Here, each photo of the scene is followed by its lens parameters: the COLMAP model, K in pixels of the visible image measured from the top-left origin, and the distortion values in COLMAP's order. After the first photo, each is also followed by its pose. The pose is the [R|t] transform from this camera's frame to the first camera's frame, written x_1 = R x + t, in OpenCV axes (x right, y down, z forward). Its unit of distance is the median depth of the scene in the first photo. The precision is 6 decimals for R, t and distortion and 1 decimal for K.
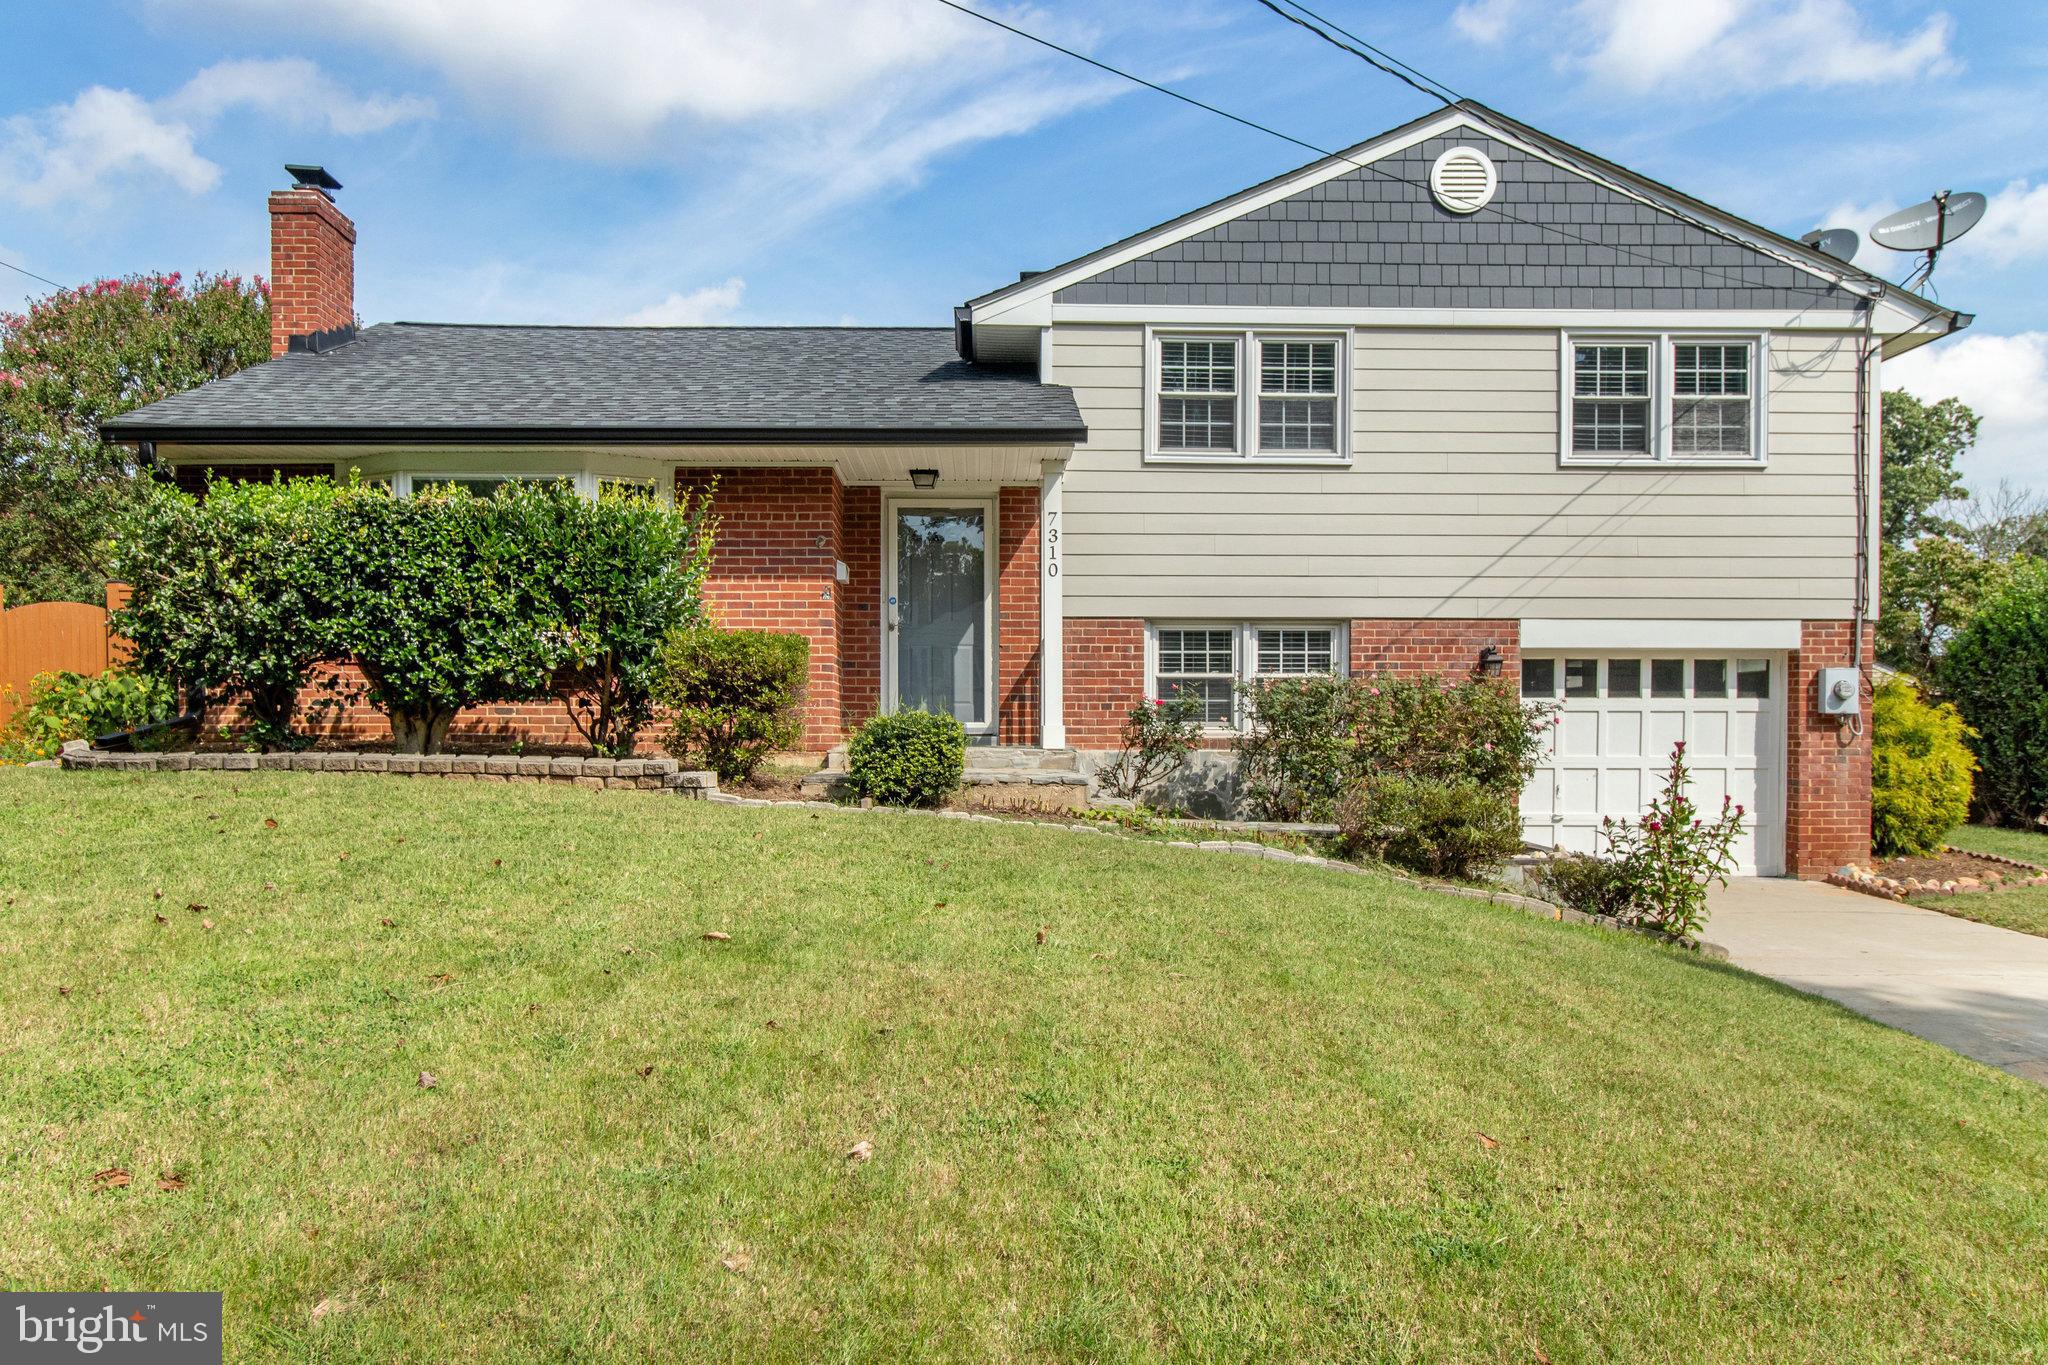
lens RADIAL K [[1625.6, 0, 988.0], [0, 1625.6, 775.9], [0, 0, 1]] dist [0.001610, 0.005815]
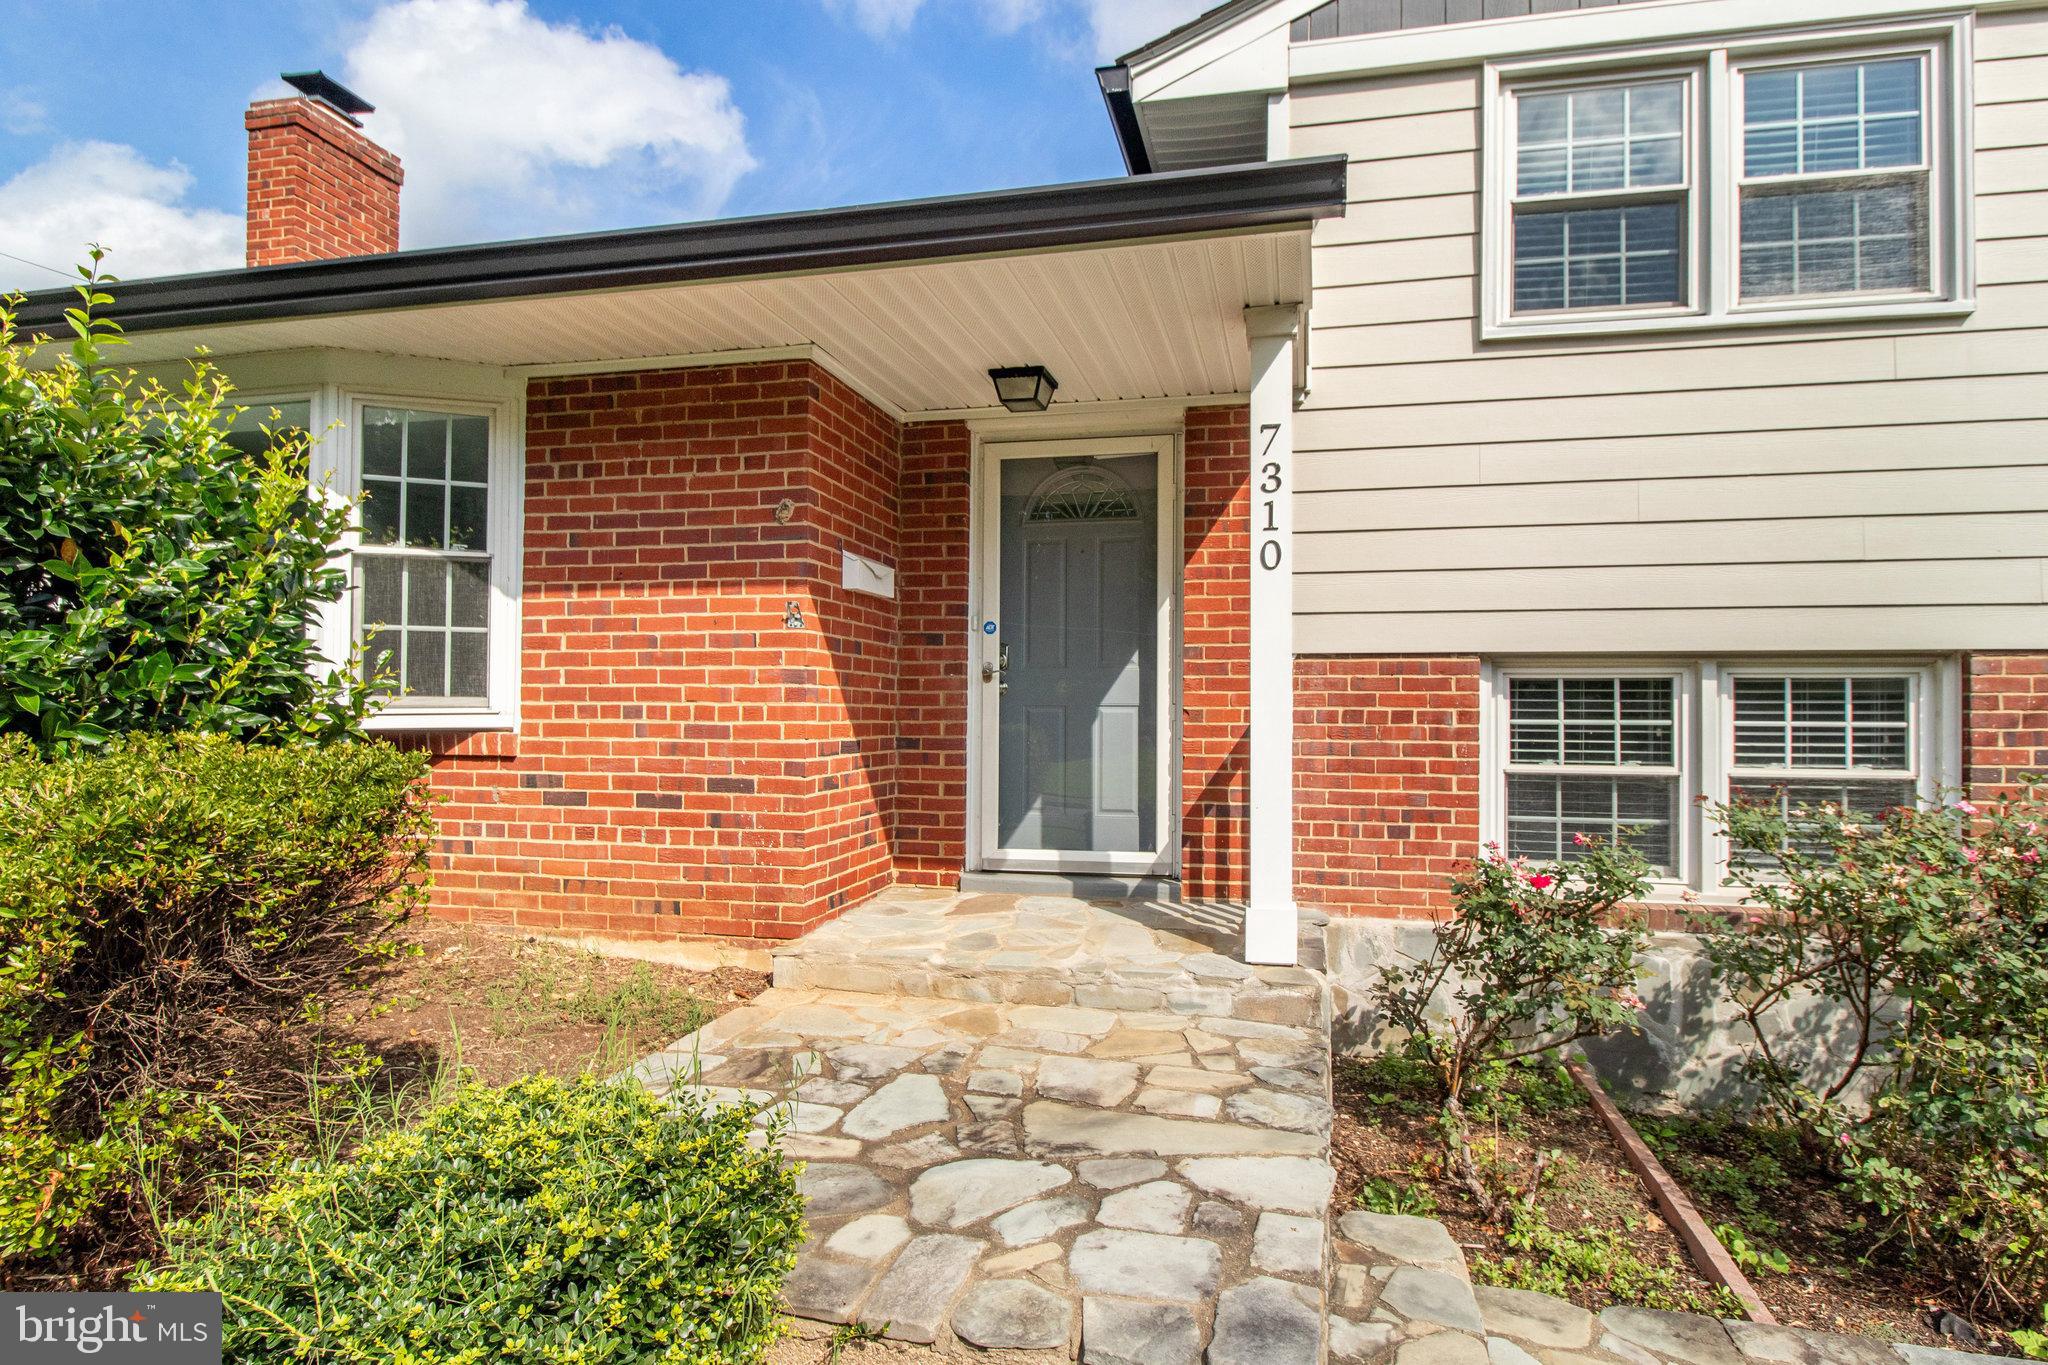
lens RADIAL K [[1075.6, 0, 1038.8], [0, 1075.6, 700.7], [0, 0, 1]] dist [0.007267, -0.008021]
pose [[0.969048, 0.003217, -0.246850, 0.047025], [-0.010877, 0.999501, -0.029672, -0.071859], [0.246632, 0.031438, 0.968599, 0.649154]]
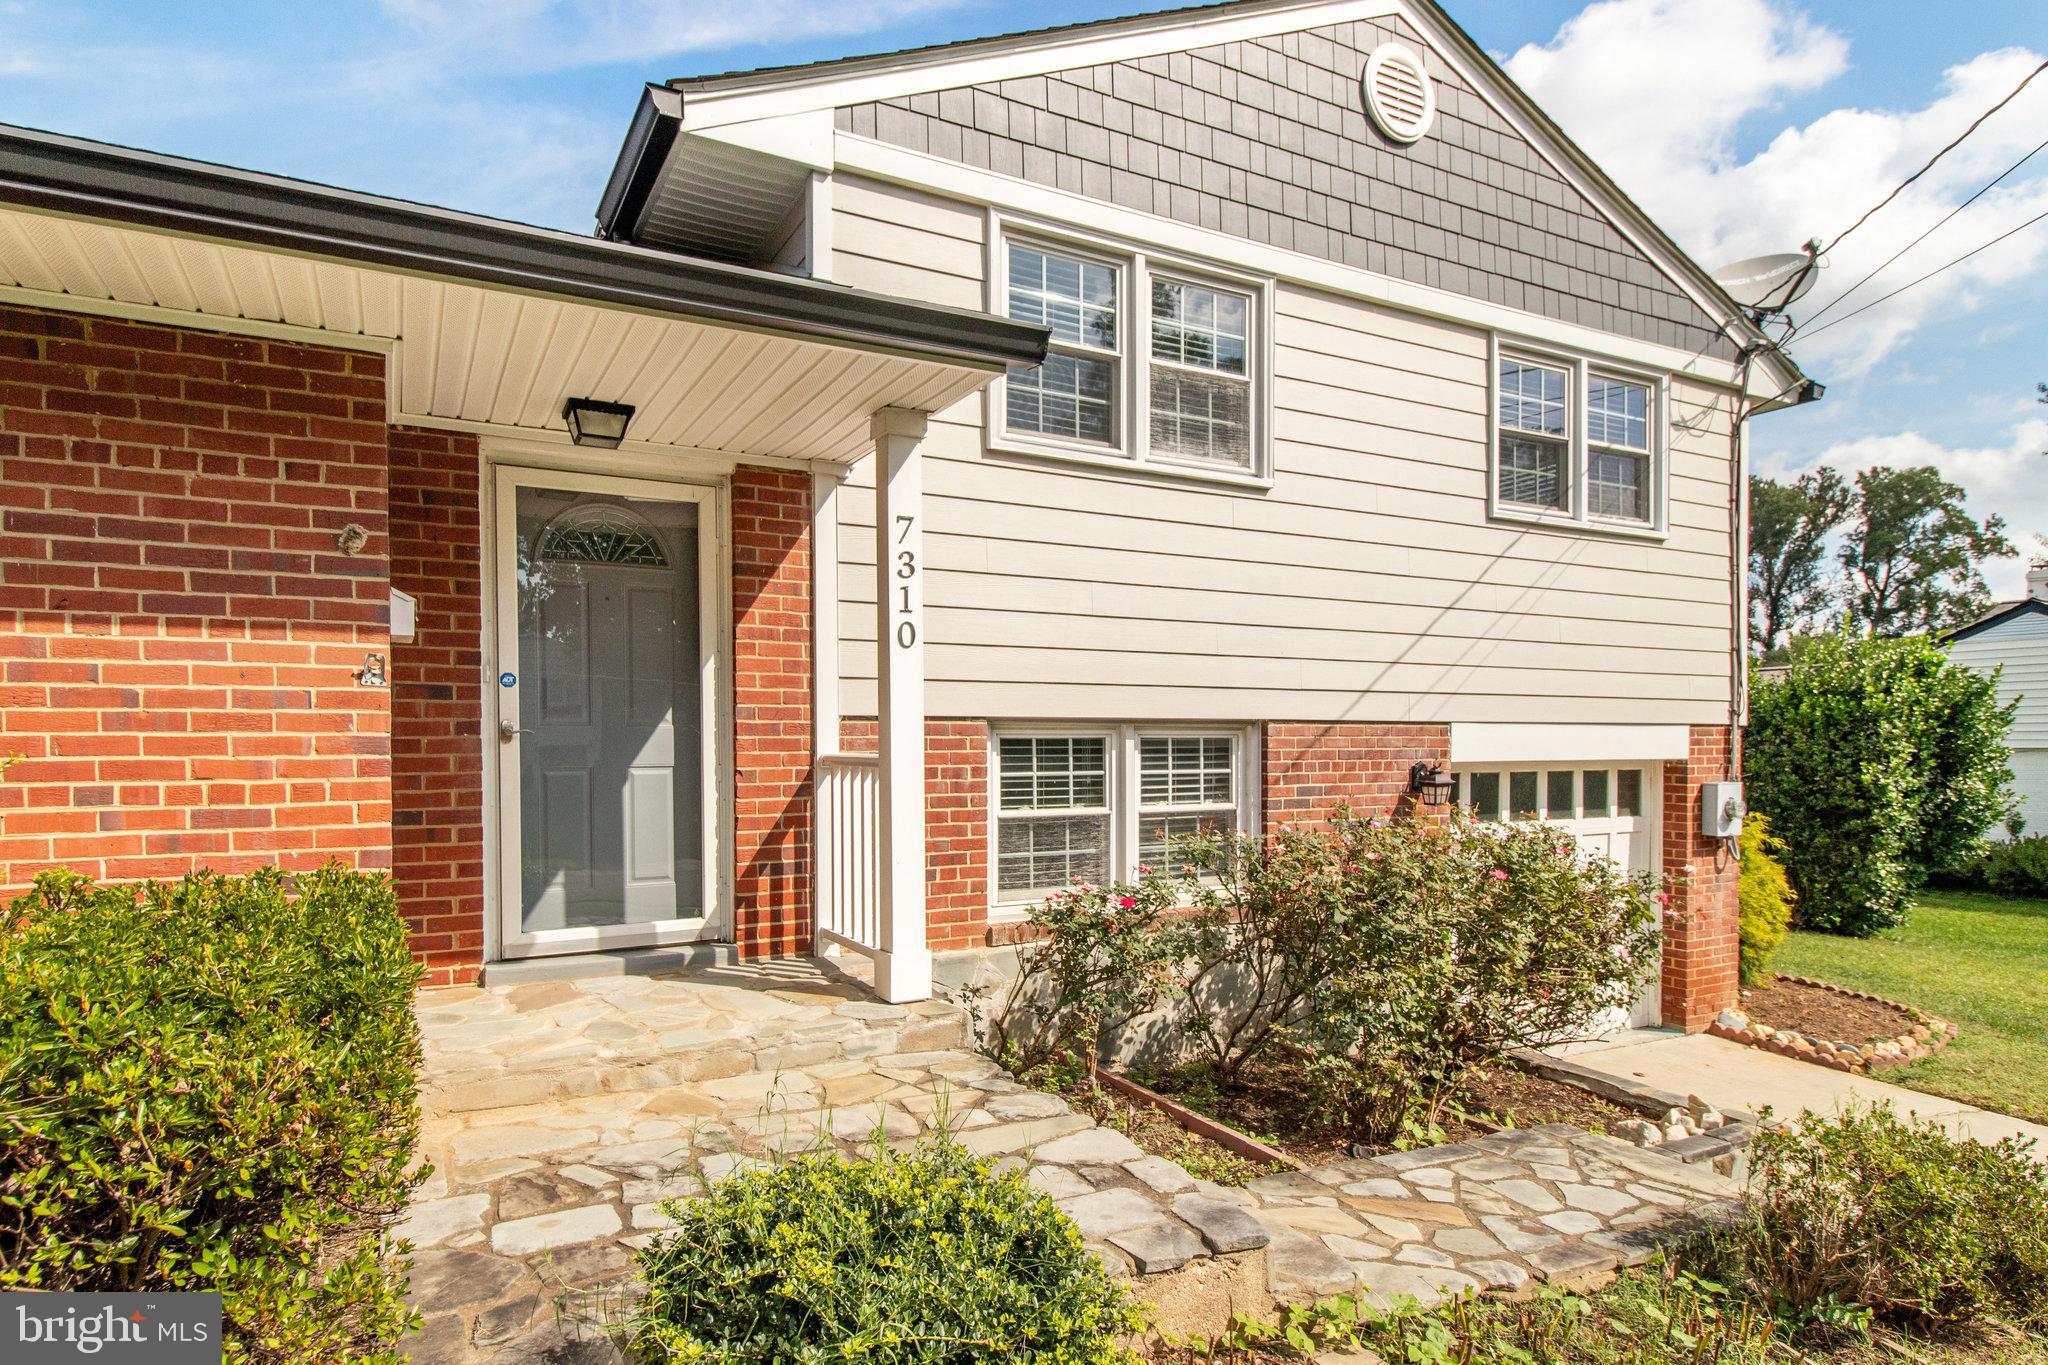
lens RADIAL K [[1213.6, 0, 1055.9], [0, 1213.6, 759.6], [0, 0, 1]] dist [0.006752, -0.001293]
pose [[0.882198, -0.008946, 0.470793, -0.084392], [0.011475, 0.999931, -0.002503, -0.080991], [-0.470739, 0.007610, 0.882240, 0.607123]]
